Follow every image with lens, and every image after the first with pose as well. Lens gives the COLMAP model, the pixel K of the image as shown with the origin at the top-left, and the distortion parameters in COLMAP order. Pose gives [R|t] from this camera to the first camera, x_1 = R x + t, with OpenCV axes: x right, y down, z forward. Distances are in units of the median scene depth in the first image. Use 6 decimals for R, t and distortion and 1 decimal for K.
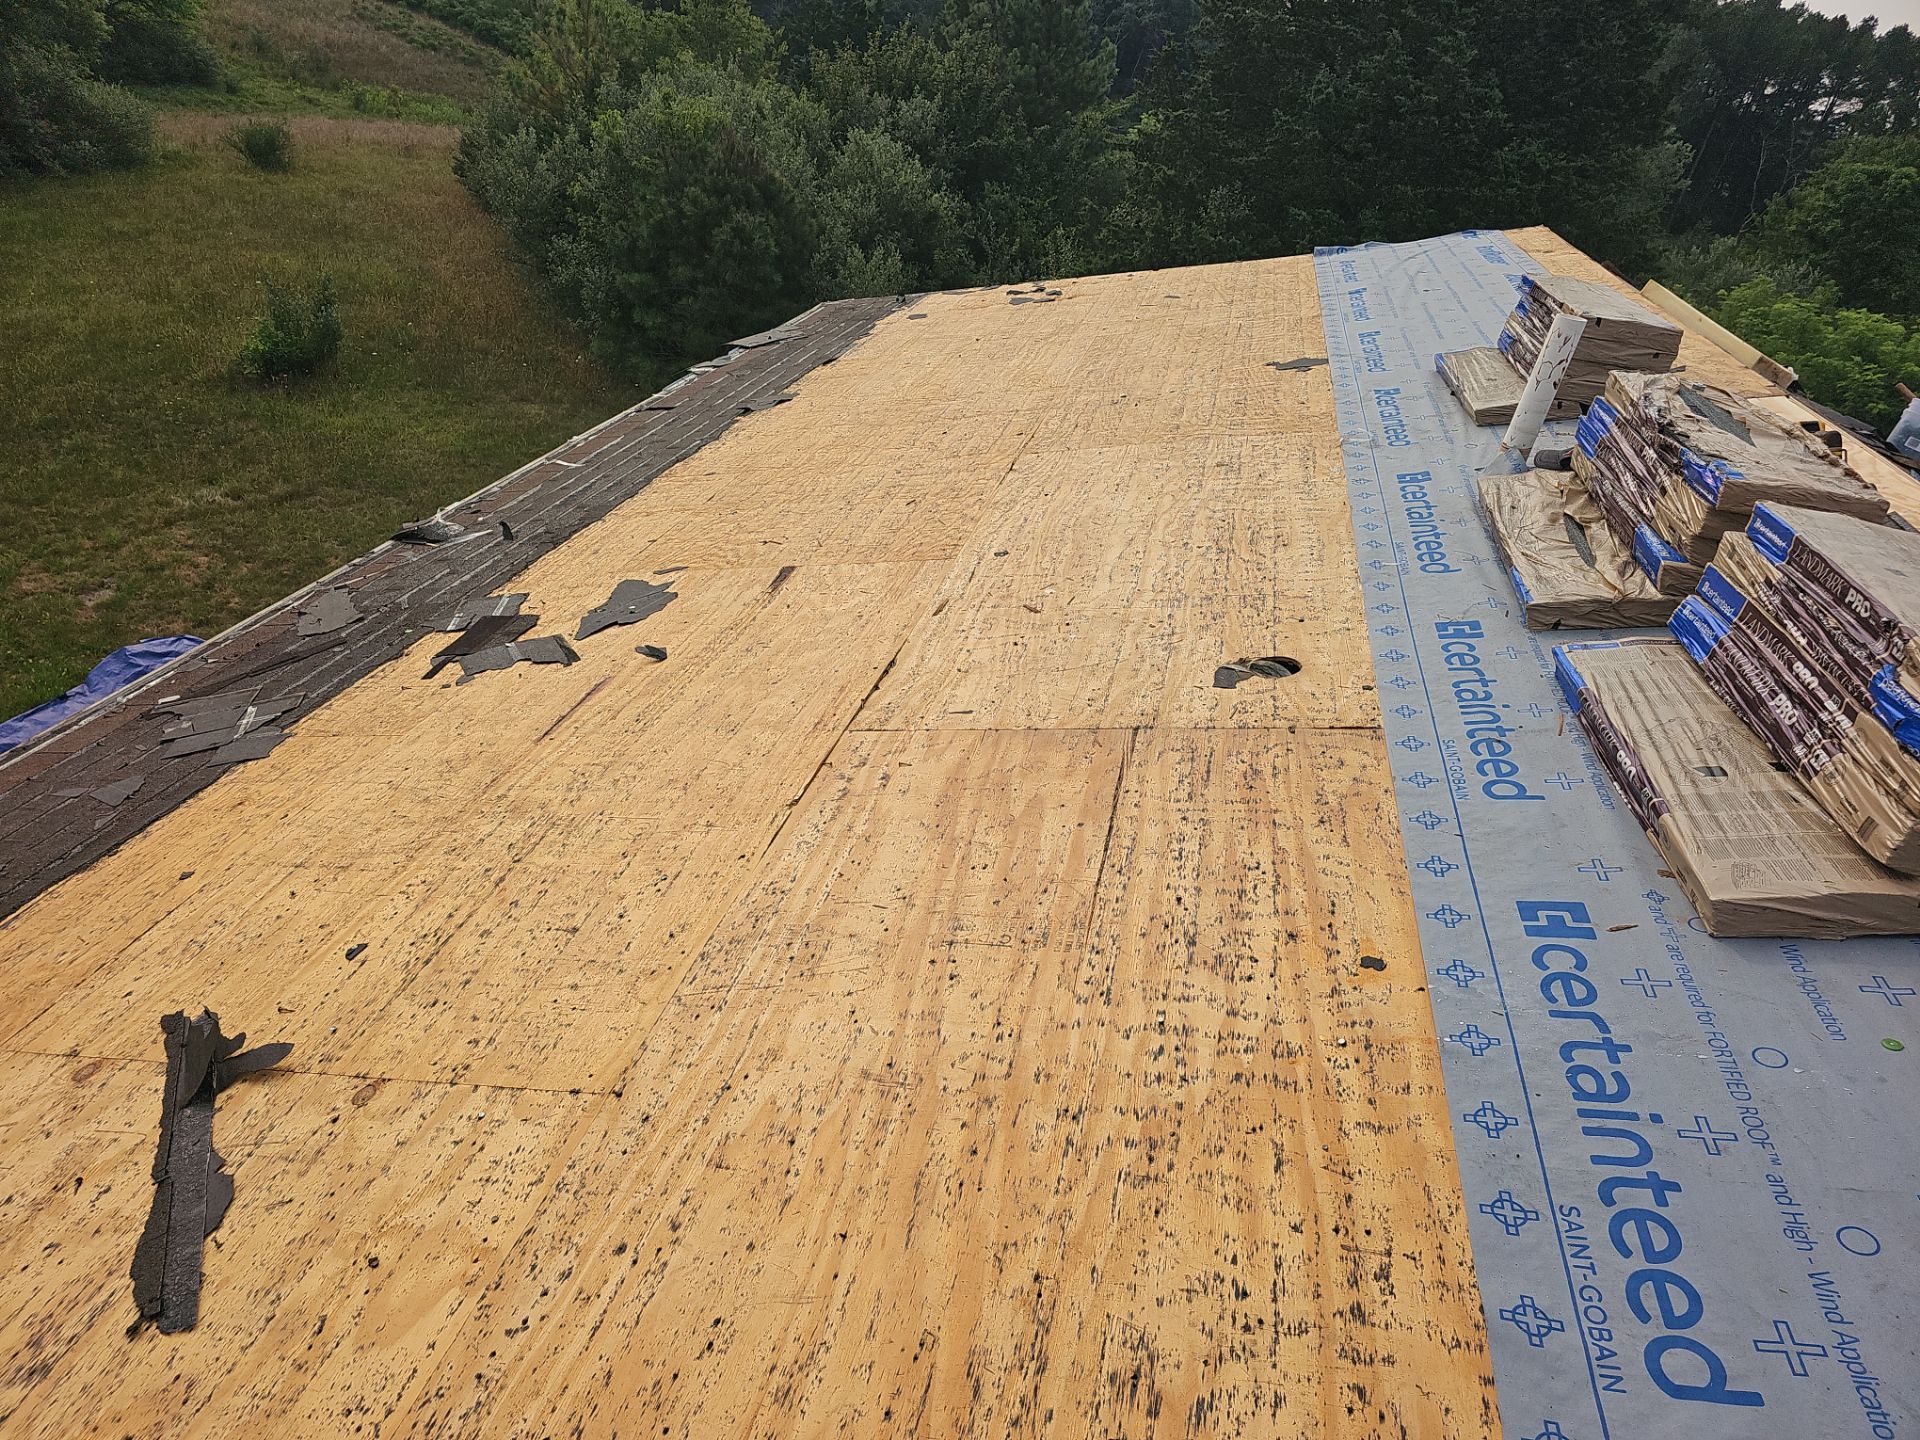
lens RADIAL K [[1216.7, 0, 946.0], [0, 1216.7, 718.2], [0, 0, 1]] dist [0.086010, -0.095879]
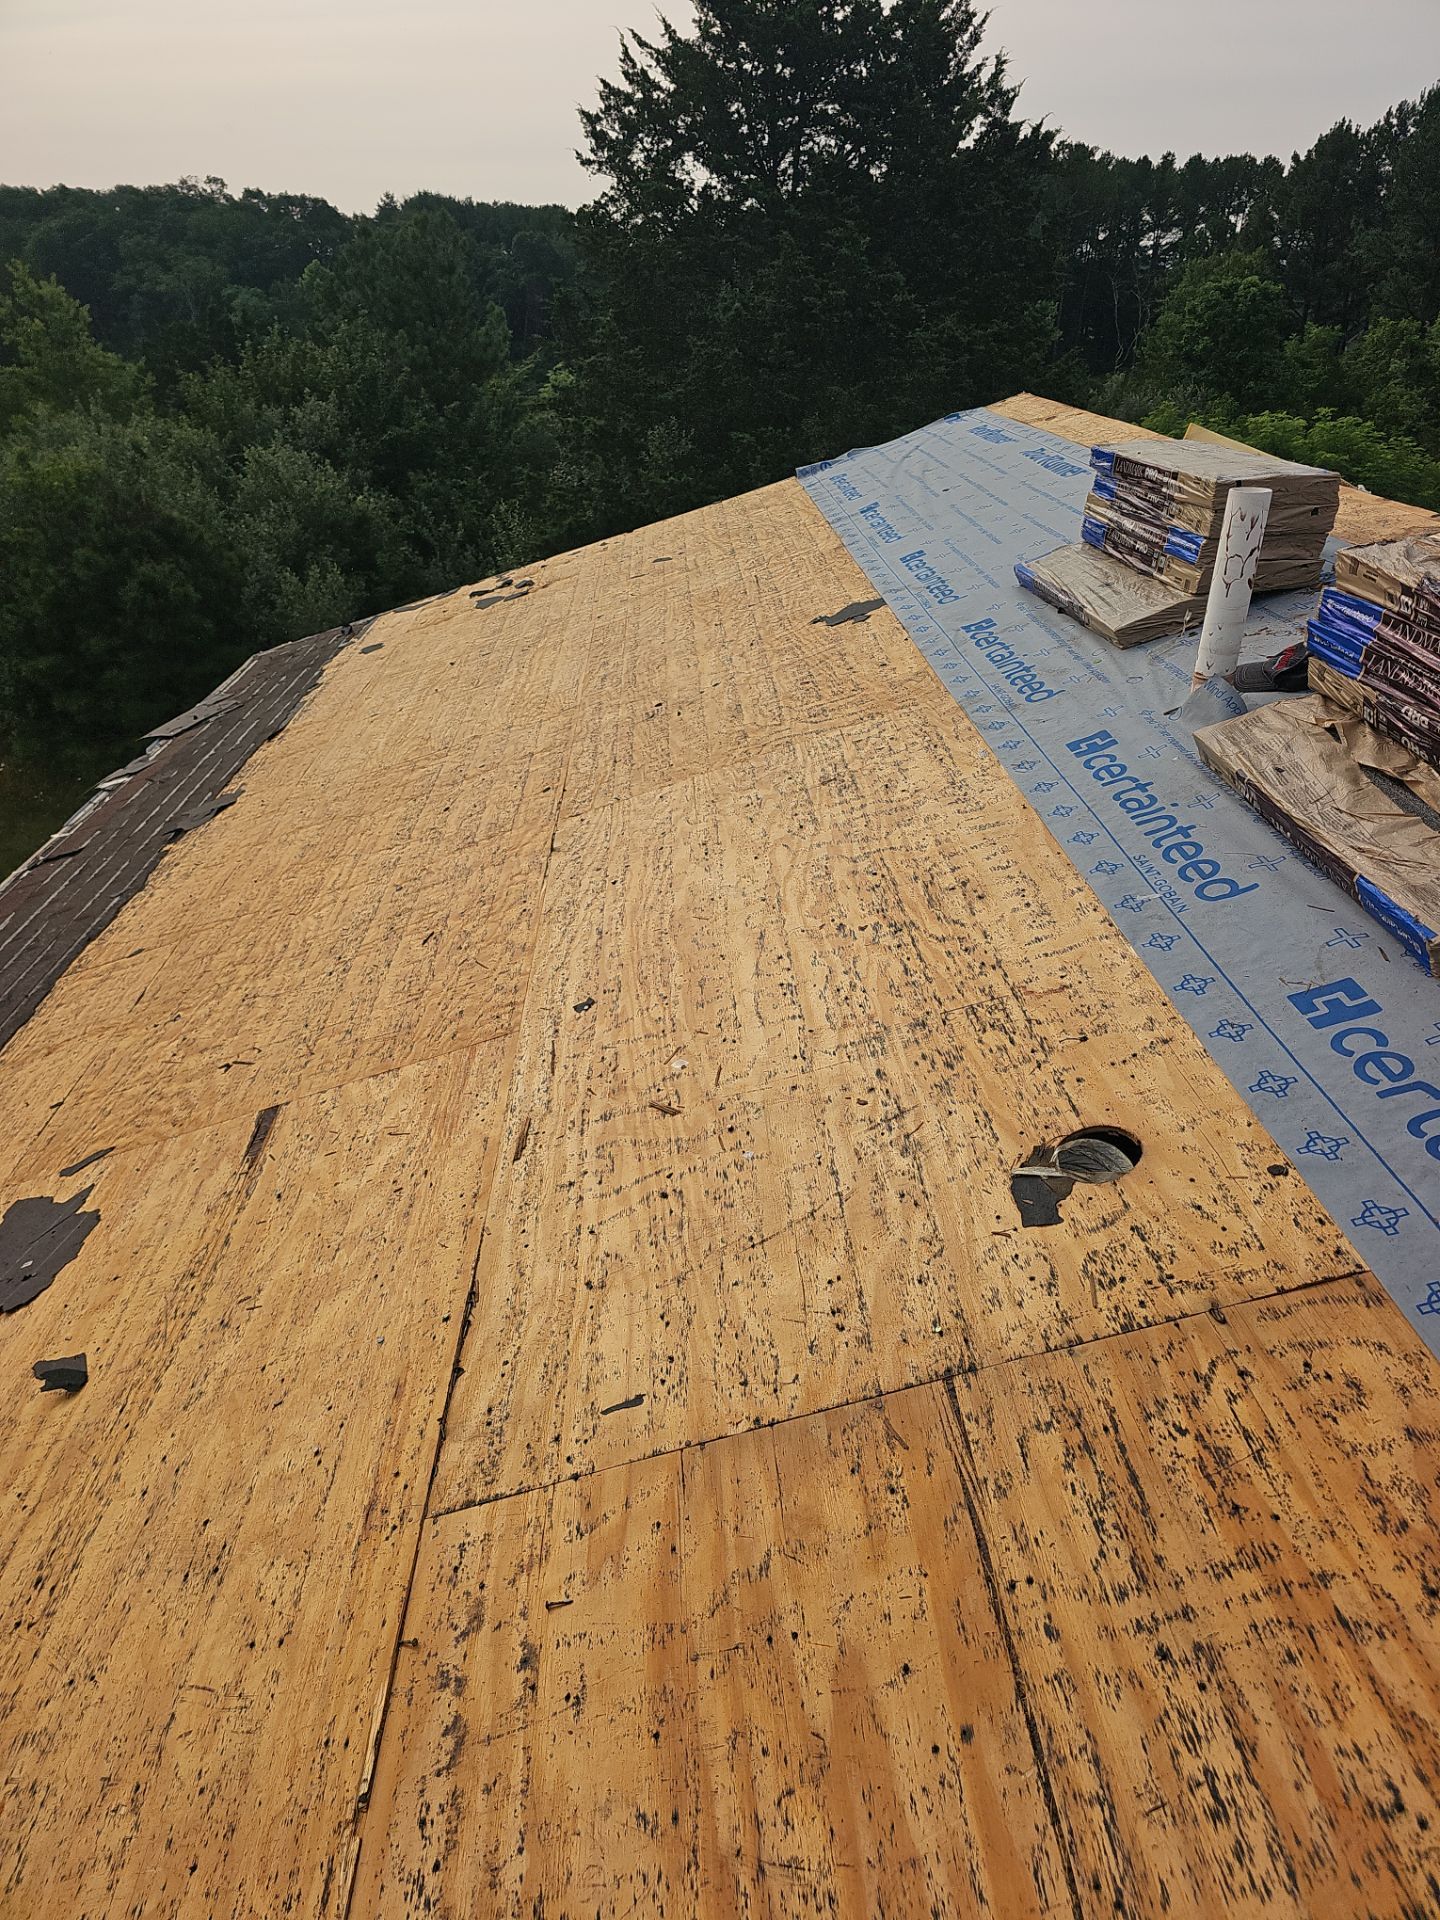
lens RADIAL K [[1225.2, 0, 720.0], [0, 1225.2, 960.0], [0, 0, 1]] dist [0.065132, -0.061299]
pose [[0.947217, -0.277600, 0.160371, 0.007246], [0.279919, 0.959987, 0.008411, -0.066946], [-0.156289, 0.036923, 0.987021, 0.149256]]
